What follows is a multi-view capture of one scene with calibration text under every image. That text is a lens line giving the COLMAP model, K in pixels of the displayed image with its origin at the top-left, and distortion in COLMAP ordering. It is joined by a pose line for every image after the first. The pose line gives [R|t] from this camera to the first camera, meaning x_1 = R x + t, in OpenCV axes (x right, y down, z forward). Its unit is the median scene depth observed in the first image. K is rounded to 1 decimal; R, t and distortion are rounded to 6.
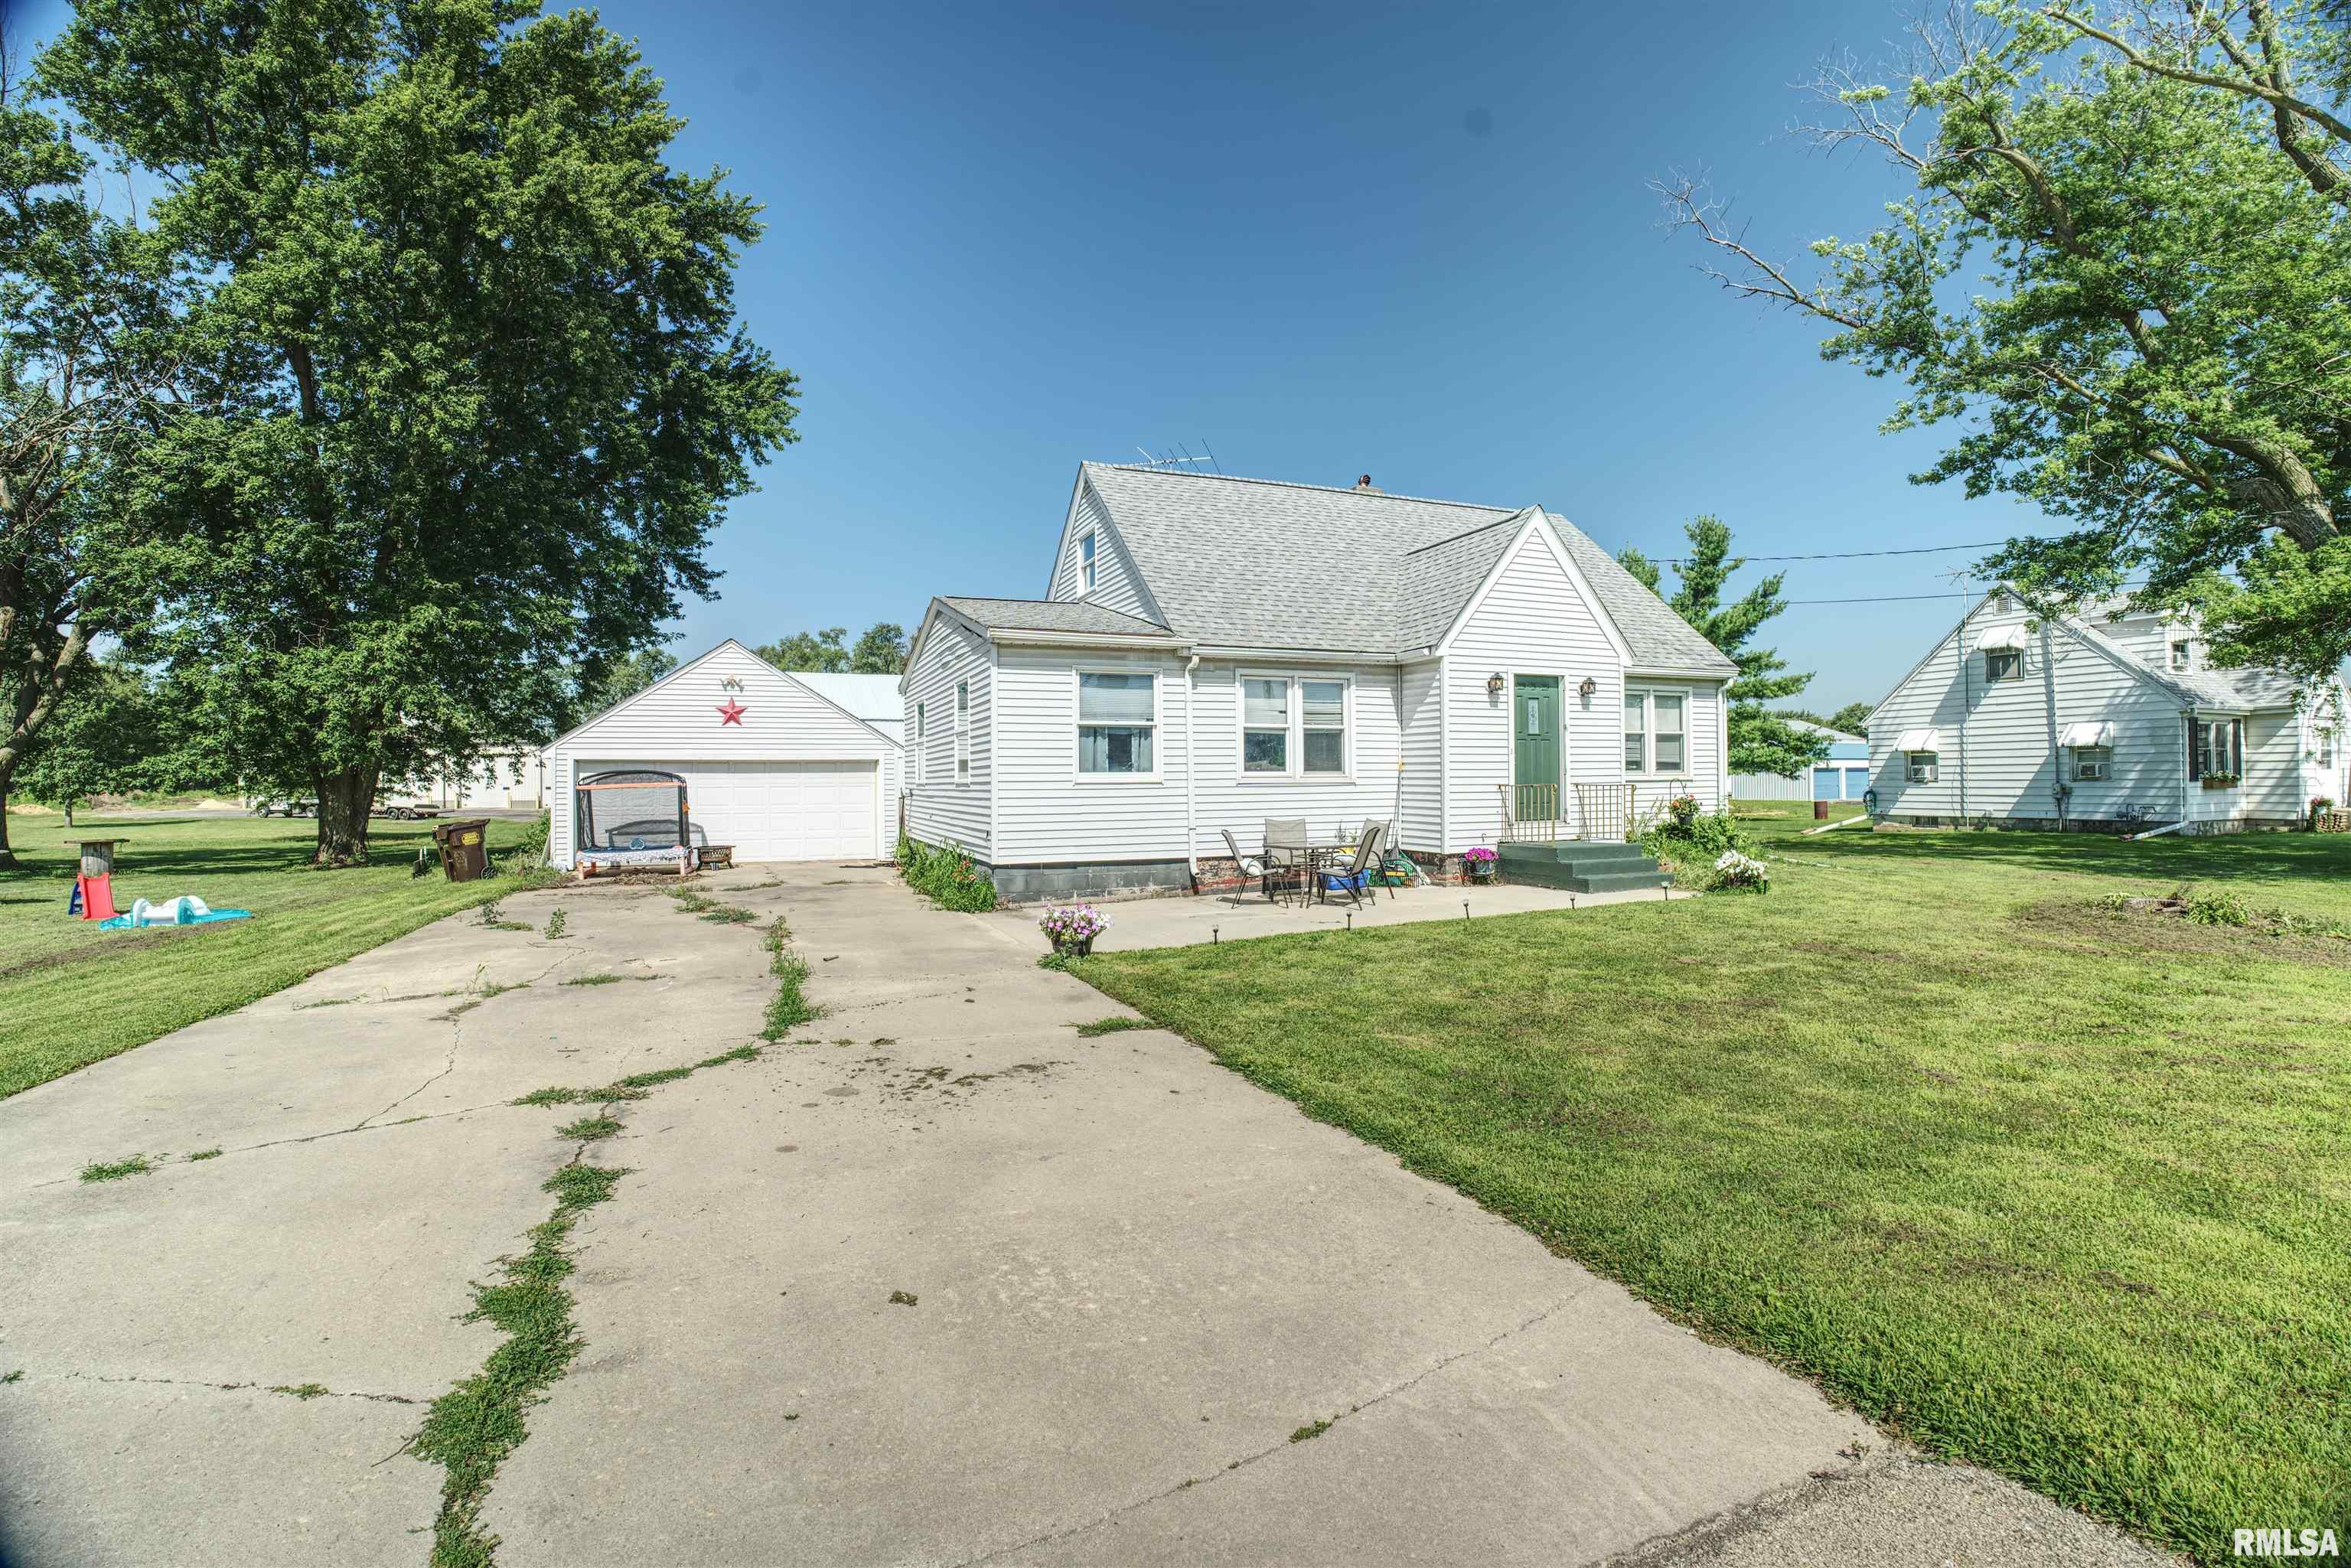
lens RADIAL K [[1107.8, 0, 1190.7], [0, 1107.8, 796.6], [0, 0, 1]] dist [-0.047323, 0.005253]
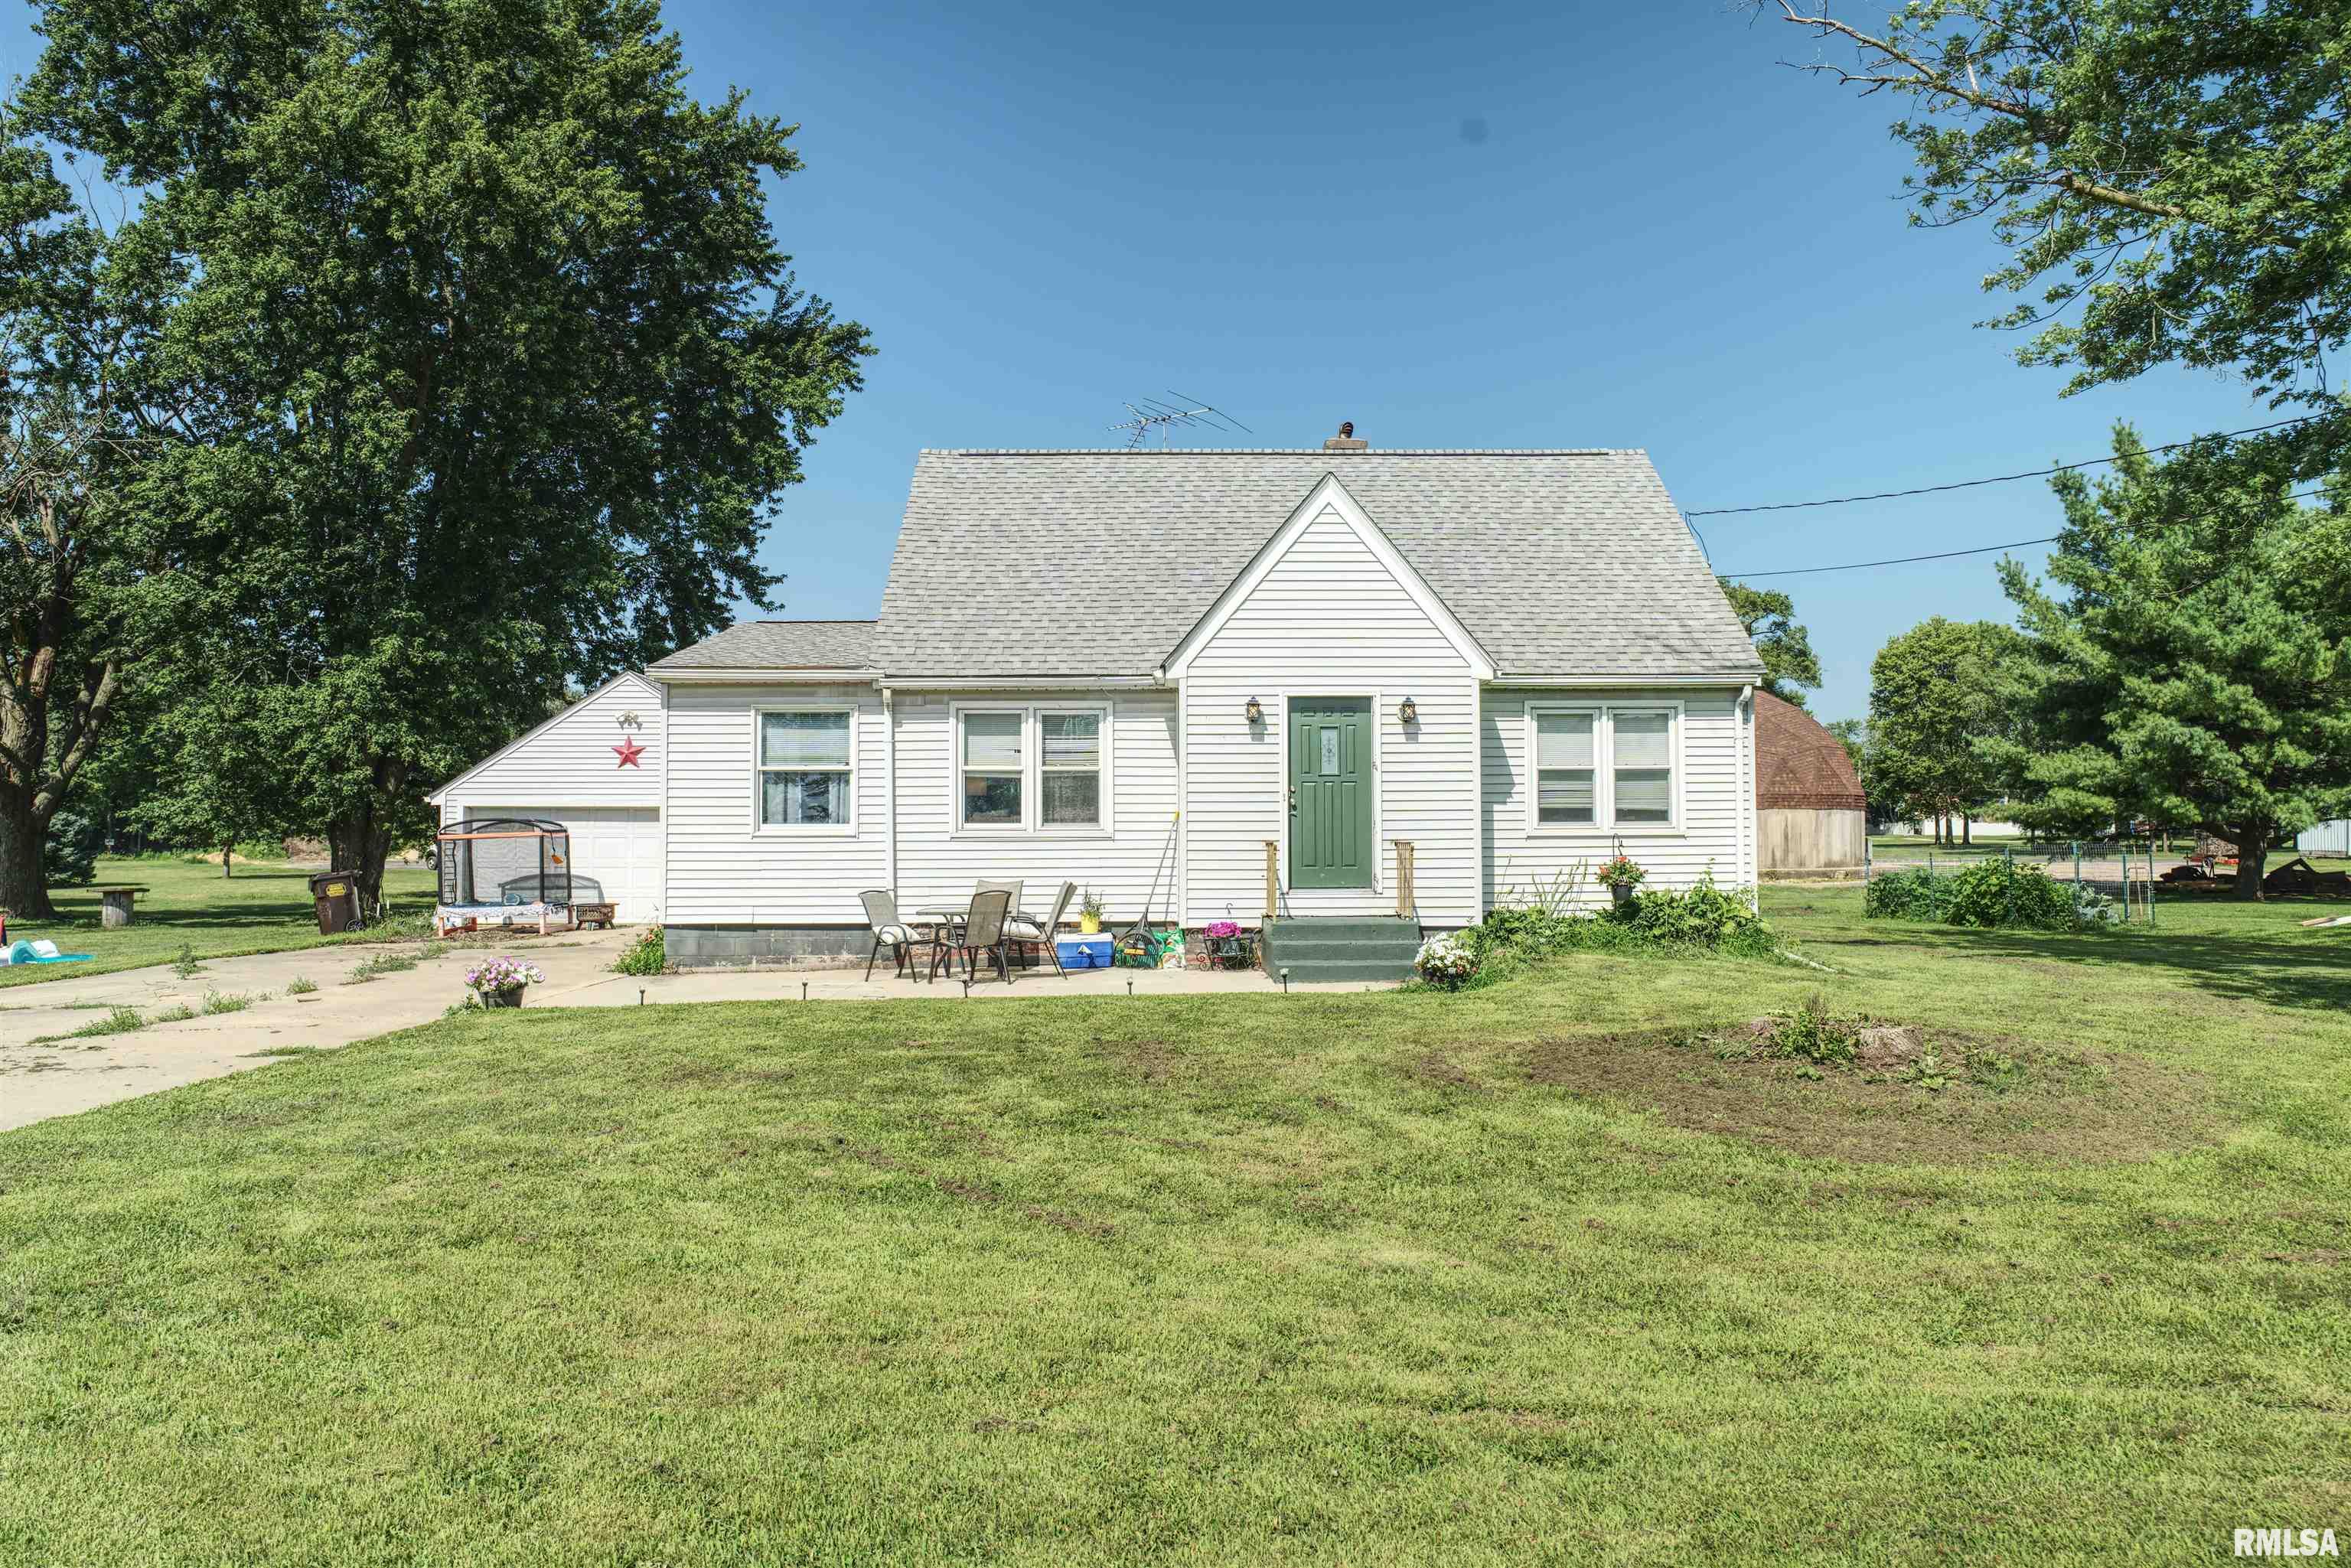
lens RADIAL K [[1662.5, 0, 1174.3], [0, 1662.5, 807.0], [0, 0, 1]] dist [0.046893, -0.014451]
pose [[0.931617, -0.001113, -0.363441, 0.549144], [-0.008594, 0.999648, -0.025090, -0.003721], [0.363341, 0.026498, 0.931279, -0.101077]]
